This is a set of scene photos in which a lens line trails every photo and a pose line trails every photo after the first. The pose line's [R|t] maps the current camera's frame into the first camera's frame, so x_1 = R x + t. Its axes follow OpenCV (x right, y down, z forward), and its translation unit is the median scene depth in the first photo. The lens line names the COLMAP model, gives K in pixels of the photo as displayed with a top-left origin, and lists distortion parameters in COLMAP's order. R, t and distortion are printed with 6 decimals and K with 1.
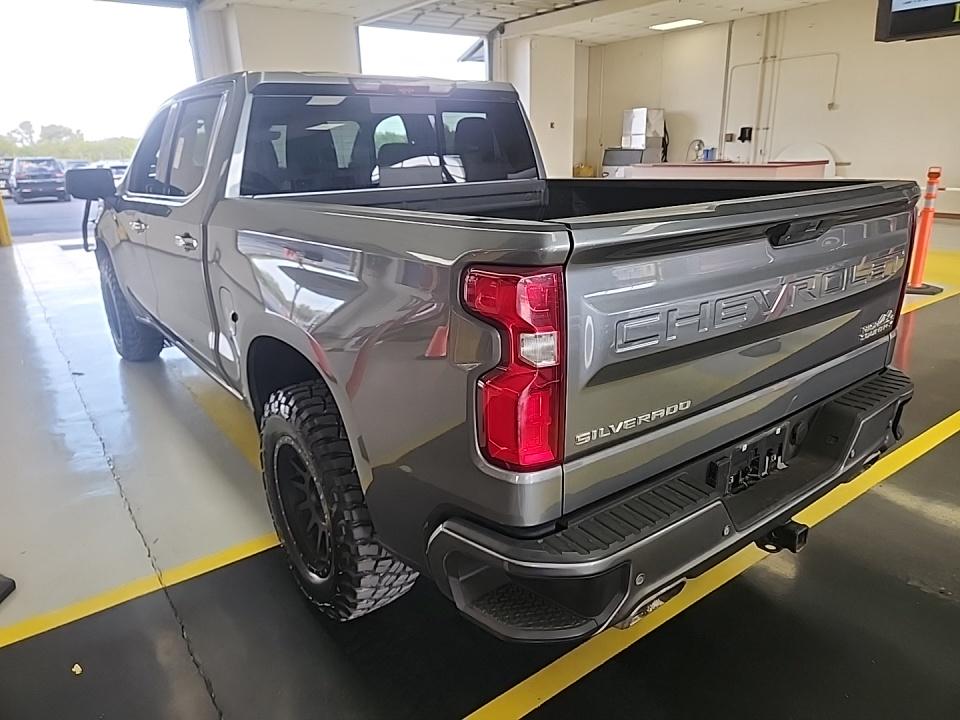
lens RADIAL K [[652.4, 0, 480.0], [0, 652.4, 360.0], [0, 0, 1]] dist [0.043411, -0.045470]
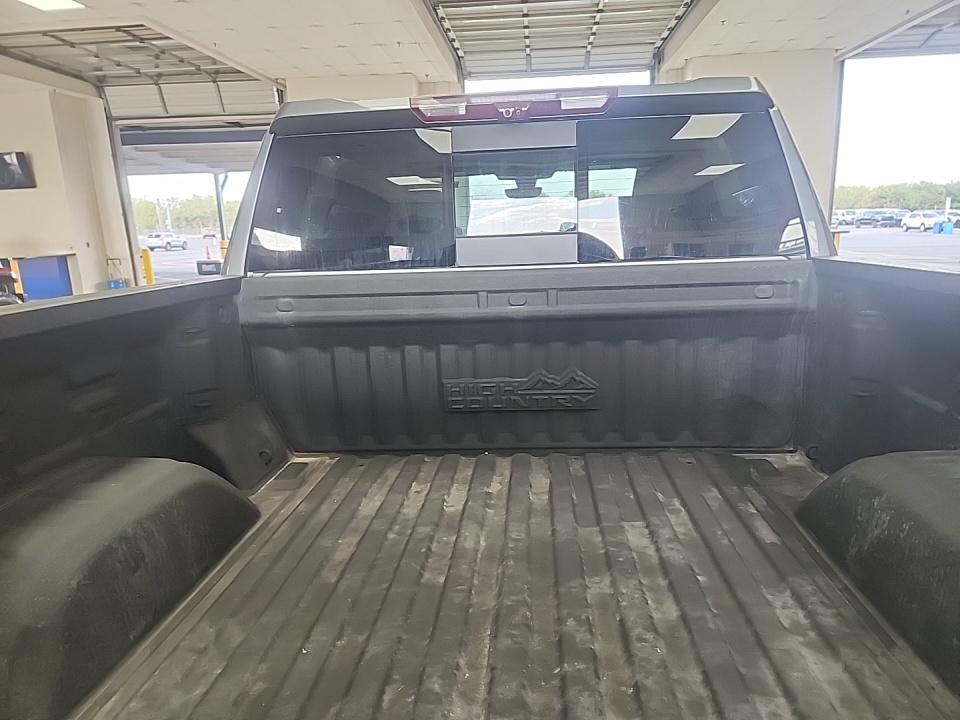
lens RADIAL K [[646.1, 0, 492.8], [0, 646.1, 354.1], [0, 0, 1]] dist [0.048933, -0.037821]
pose [[0.752779, 0.130846, -0.645139, 0.073498], [-0.186099, 0.982368, -0.017906, -0.045360], [0.631420, 0.133539, 0.763856, 0.143889]]
